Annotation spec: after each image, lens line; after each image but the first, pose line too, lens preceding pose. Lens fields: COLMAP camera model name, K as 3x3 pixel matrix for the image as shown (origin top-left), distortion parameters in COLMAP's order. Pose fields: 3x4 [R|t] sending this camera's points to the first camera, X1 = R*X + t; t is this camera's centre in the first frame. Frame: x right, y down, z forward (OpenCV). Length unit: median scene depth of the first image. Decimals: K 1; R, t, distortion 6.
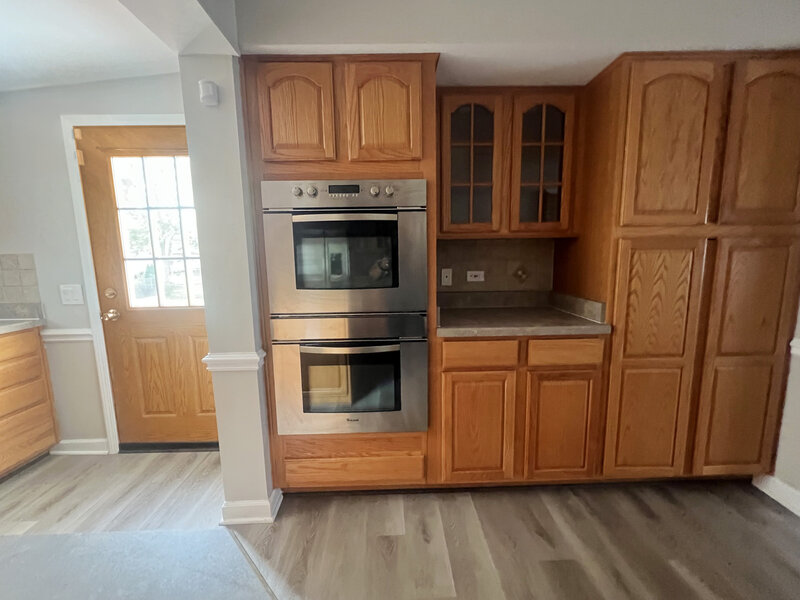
lens RADIAL K [[325.0, 0, 400.0], [0, 325.0, 300.0], [0, 0, 1]] dist [-0.001577, -0.000193]
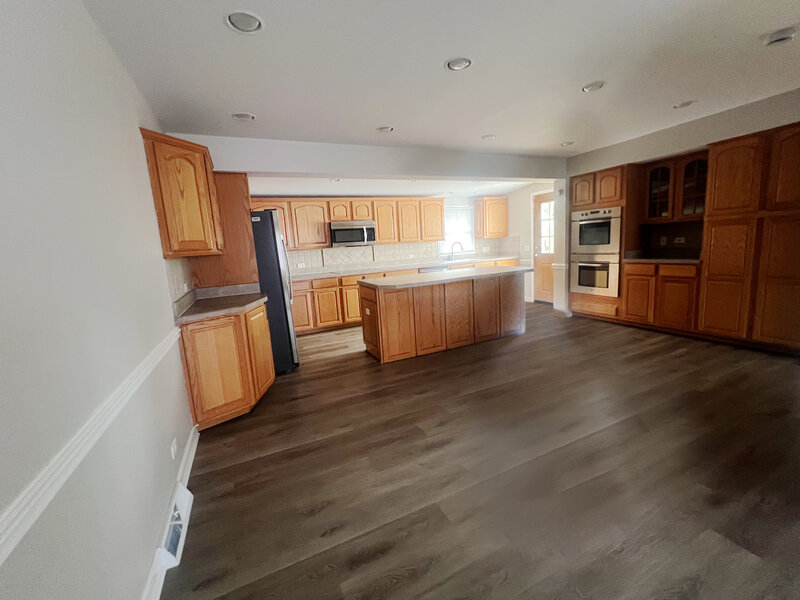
lens RADIAL K [[353.1, 0, 400.0], [0, 353.1, 300.0], [0, 0, 1]] dist [-0.002324, -0.000119]
pose [[0.413130, 0.131047, -0.901194, 2.079818], [-0.069134, 0.991250, 0.112449, 0.226934], [0.908044, 0.015847, 0.418575, -1.974650]]
